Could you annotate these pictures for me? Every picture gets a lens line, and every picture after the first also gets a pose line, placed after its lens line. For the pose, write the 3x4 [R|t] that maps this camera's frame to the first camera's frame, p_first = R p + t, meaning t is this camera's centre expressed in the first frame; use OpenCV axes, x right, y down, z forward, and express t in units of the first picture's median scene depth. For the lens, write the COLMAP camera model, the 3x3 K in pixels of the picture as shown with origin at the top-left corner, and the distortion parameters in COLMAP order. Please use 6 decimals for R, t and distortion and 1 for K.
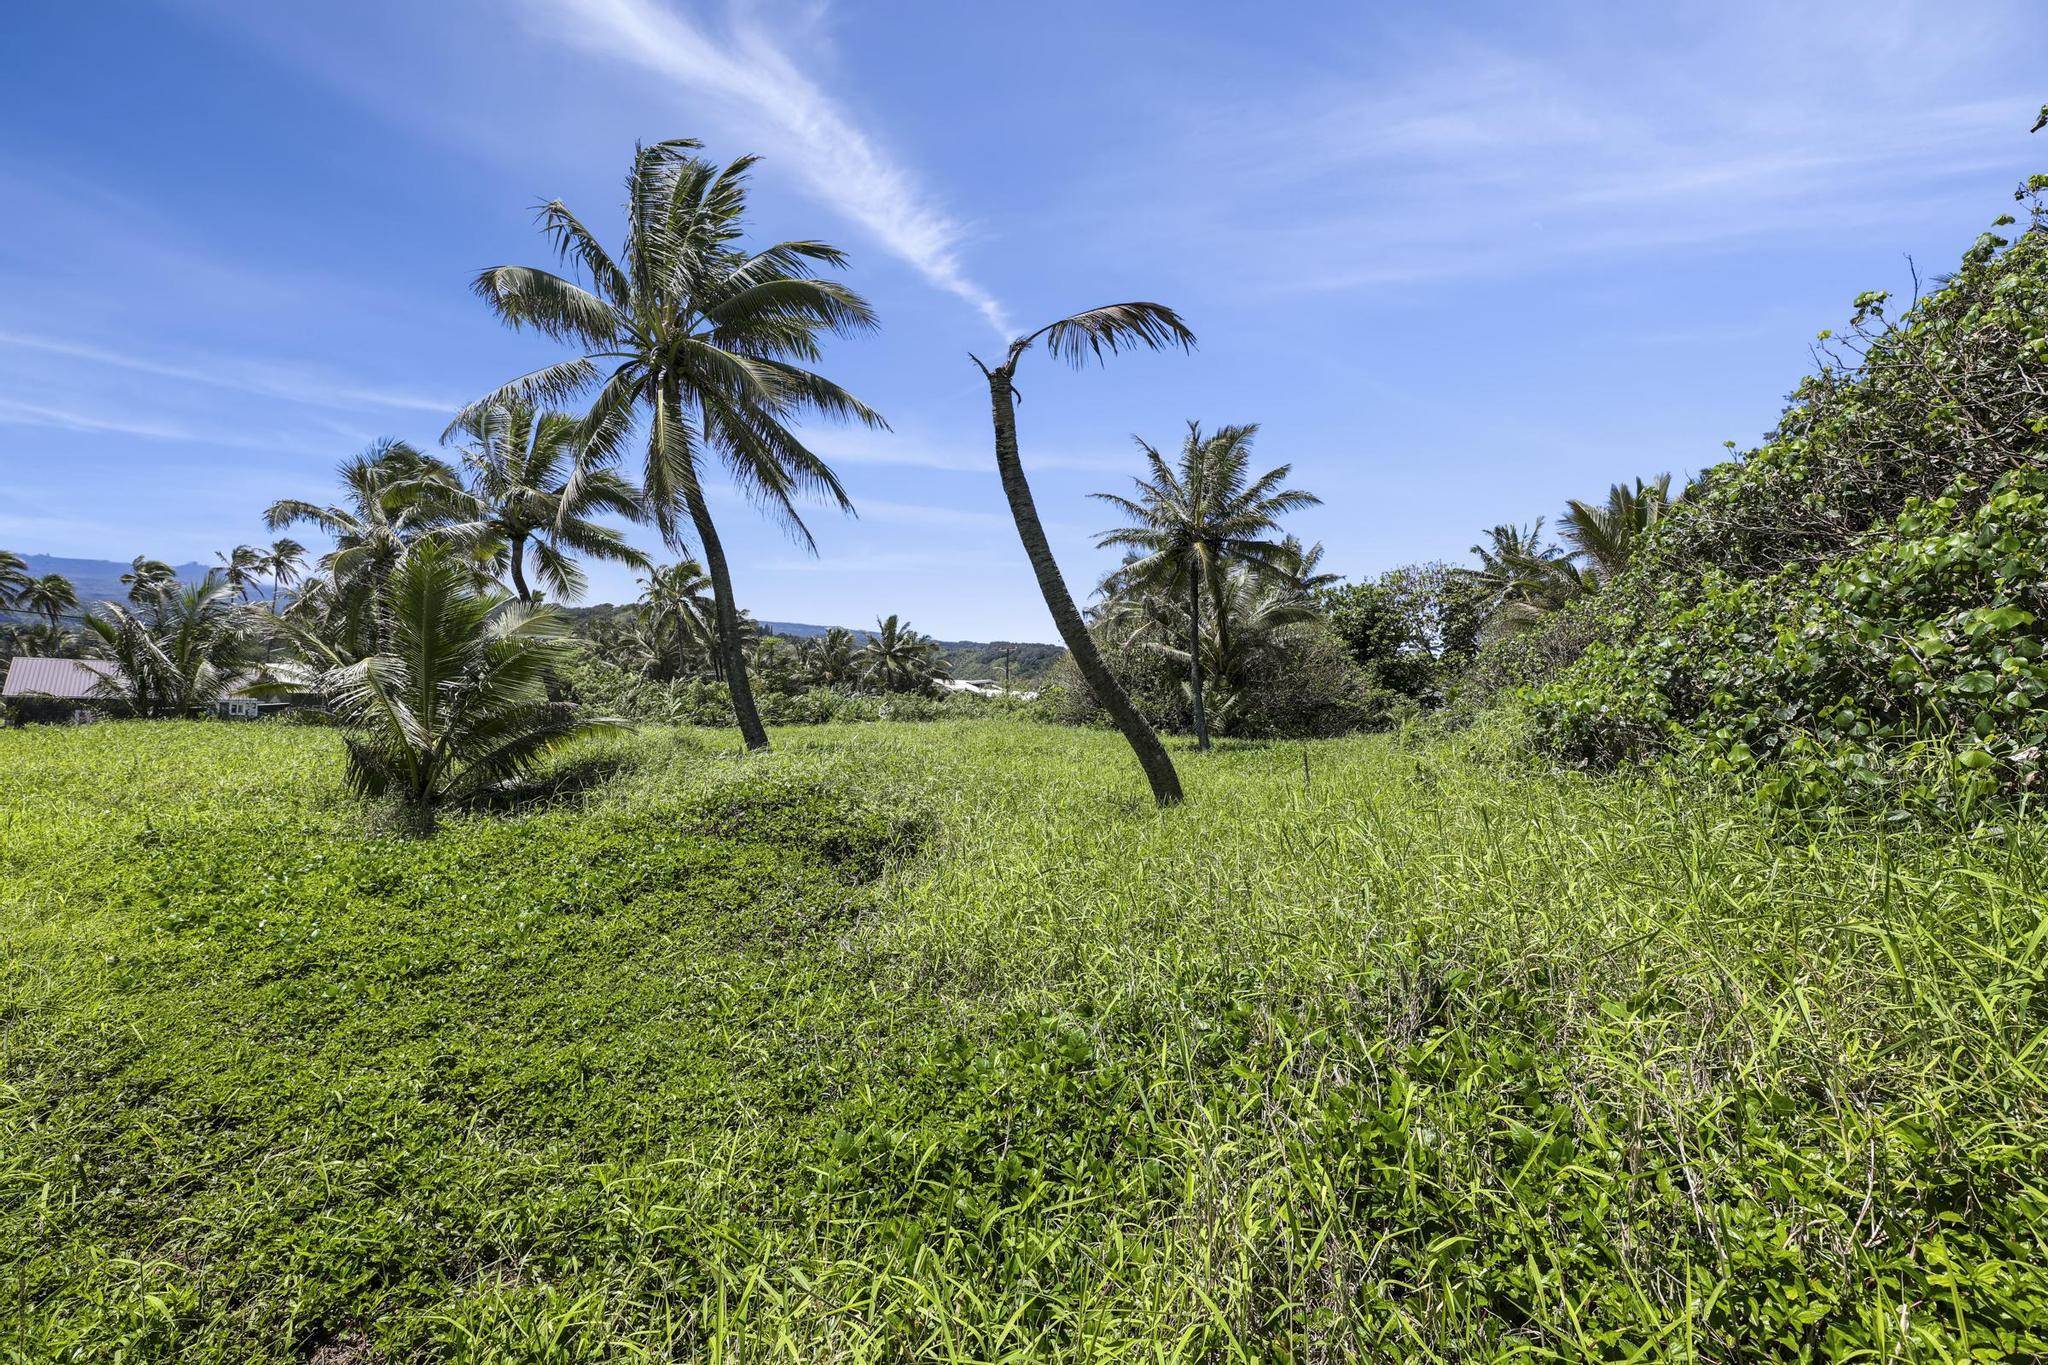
lens RADIAL K [[782.8, 0, 1024.0], [0, 782.8, 682.5], [0, 0, 1]] dist [-0.014121, -0.000057]
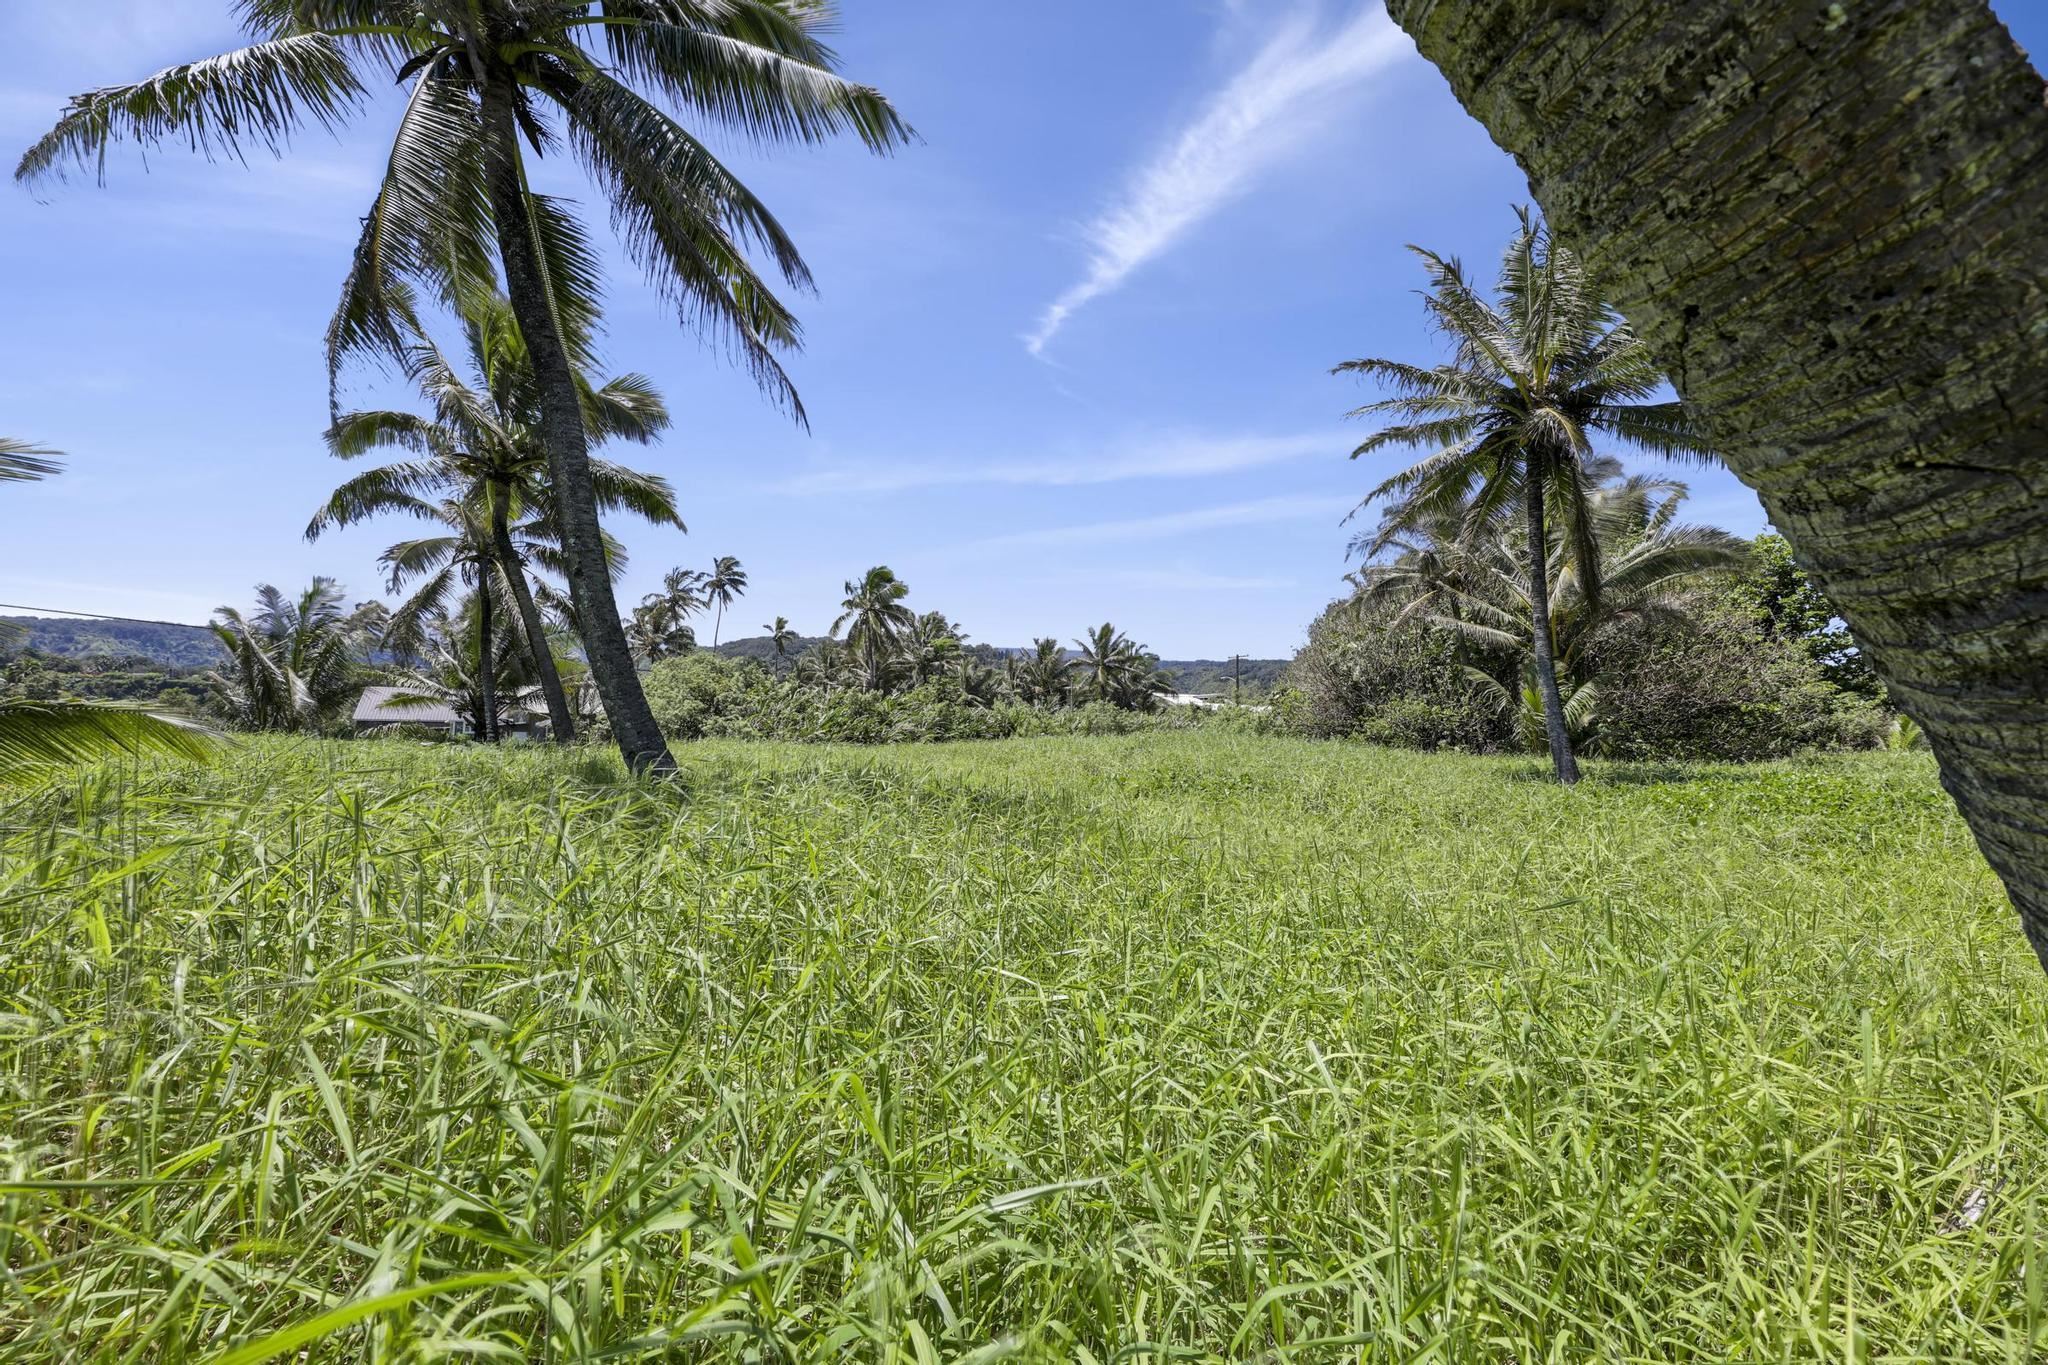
lens RADIAL K [[782.8, 0, 1024.0], [0, 782.8, 682.5], [0, 0, 1]] dist [-0.014121, -0.000057]
pose [[0.956545, -0.021766, -0.290770, 0.012163], [0.014746, 0.999545, -0.026311, 0.012818], [0.291211, 0.020880, 0.956431, 0.178220]]
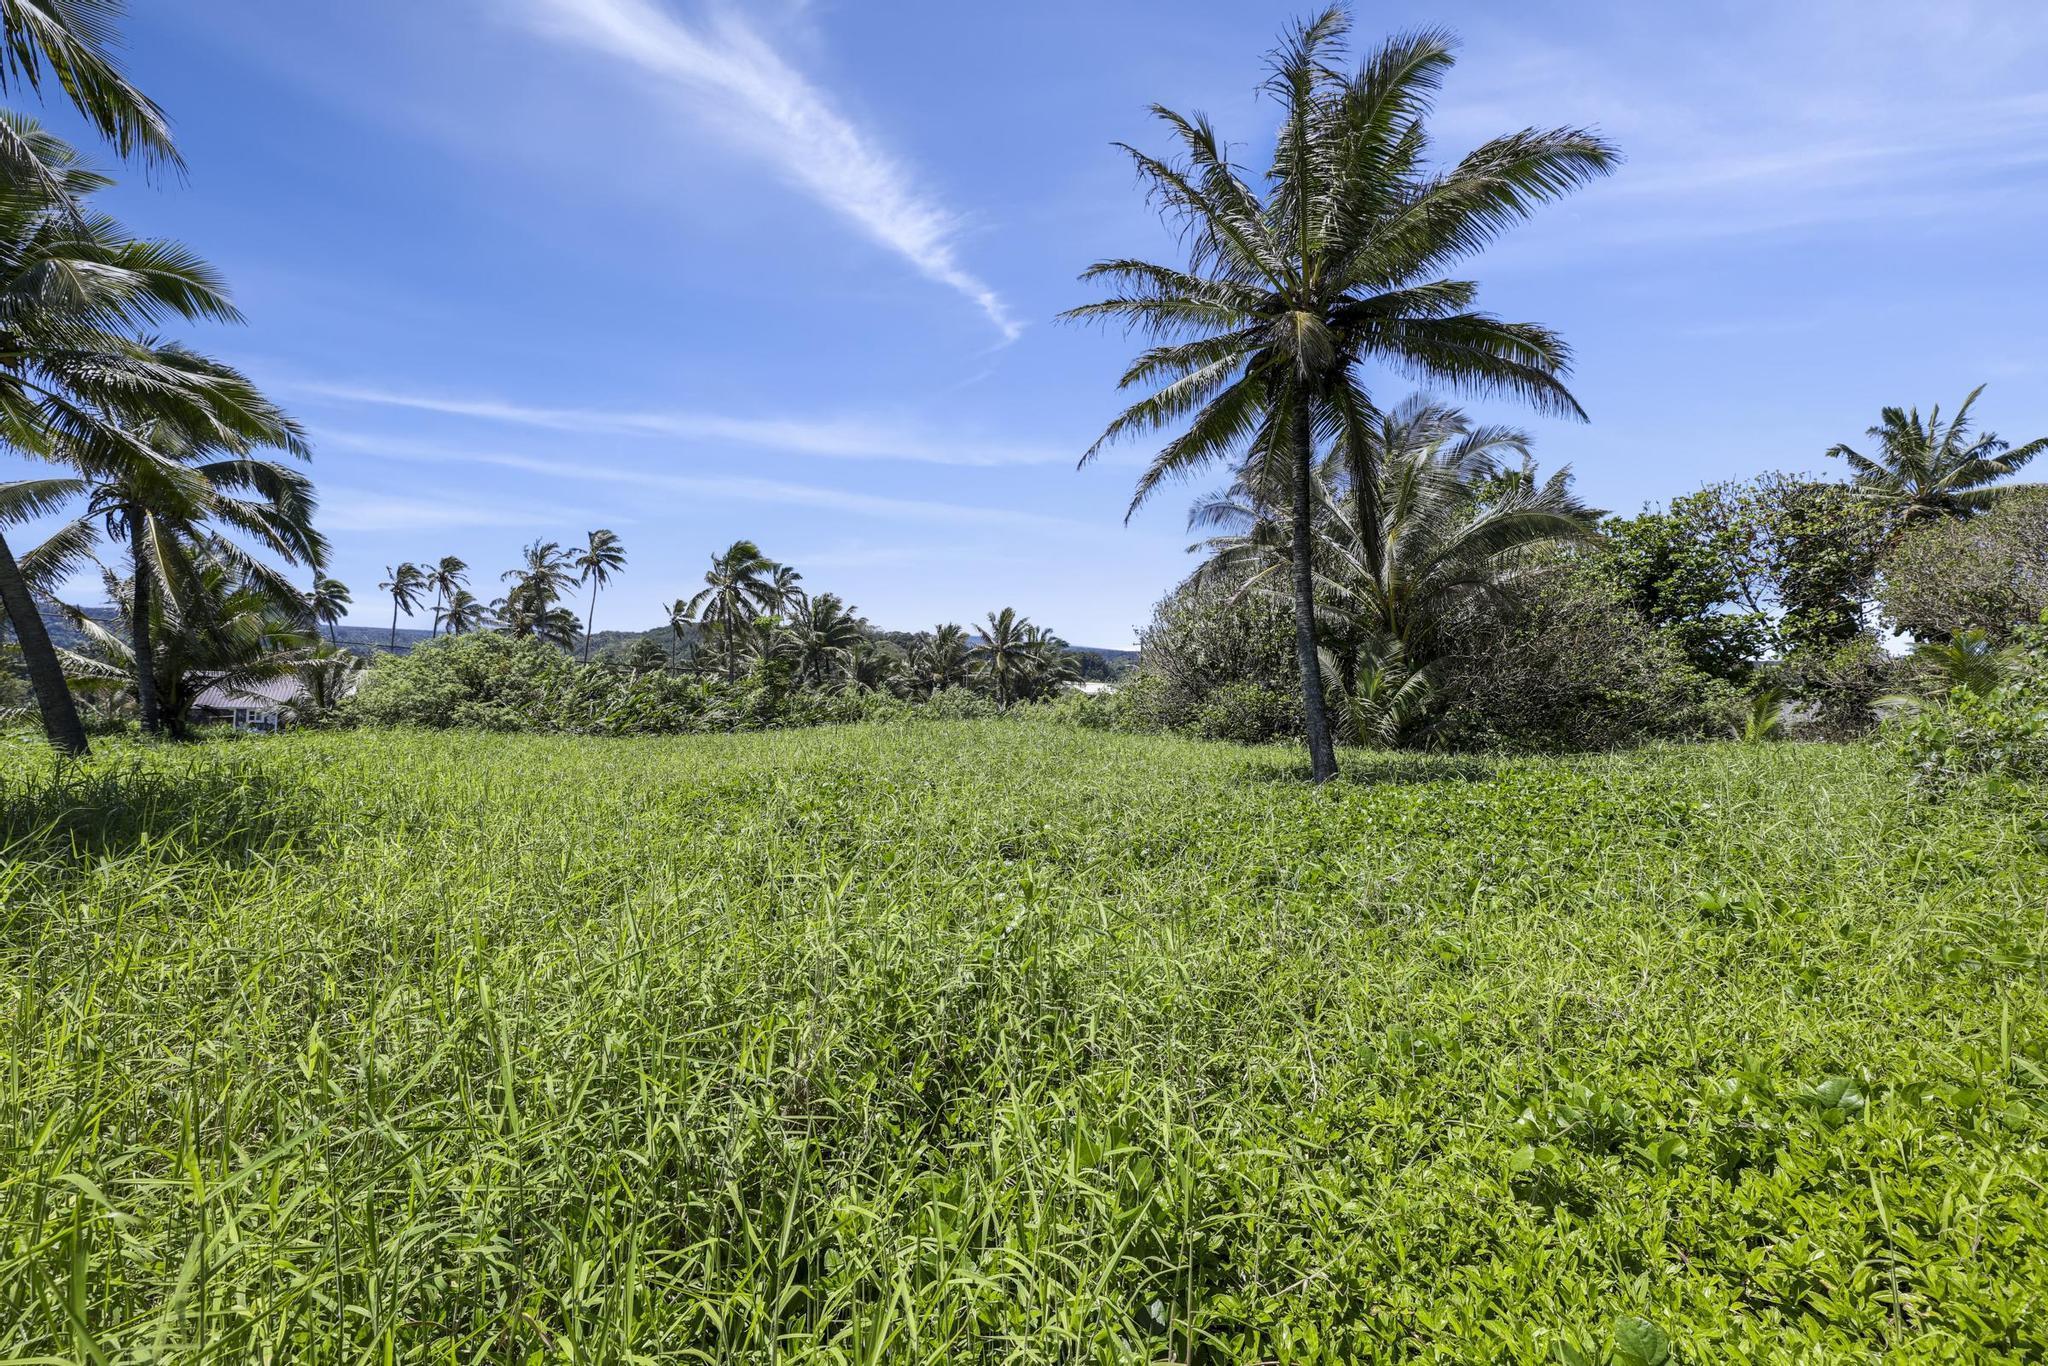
lens RADIAL K [[800.3, 0, 1024.0], [0, 800.3, 683.0], [0, 0, 1]] dist [-0.002154, -0.000287]
pose [[0.976339, -0.013599, -0.215818, 0.077297], [0.011285, 0.999865, -0.011953, 0.017561], [0.215951, 0.009235, 0.976360, 0.251853]]
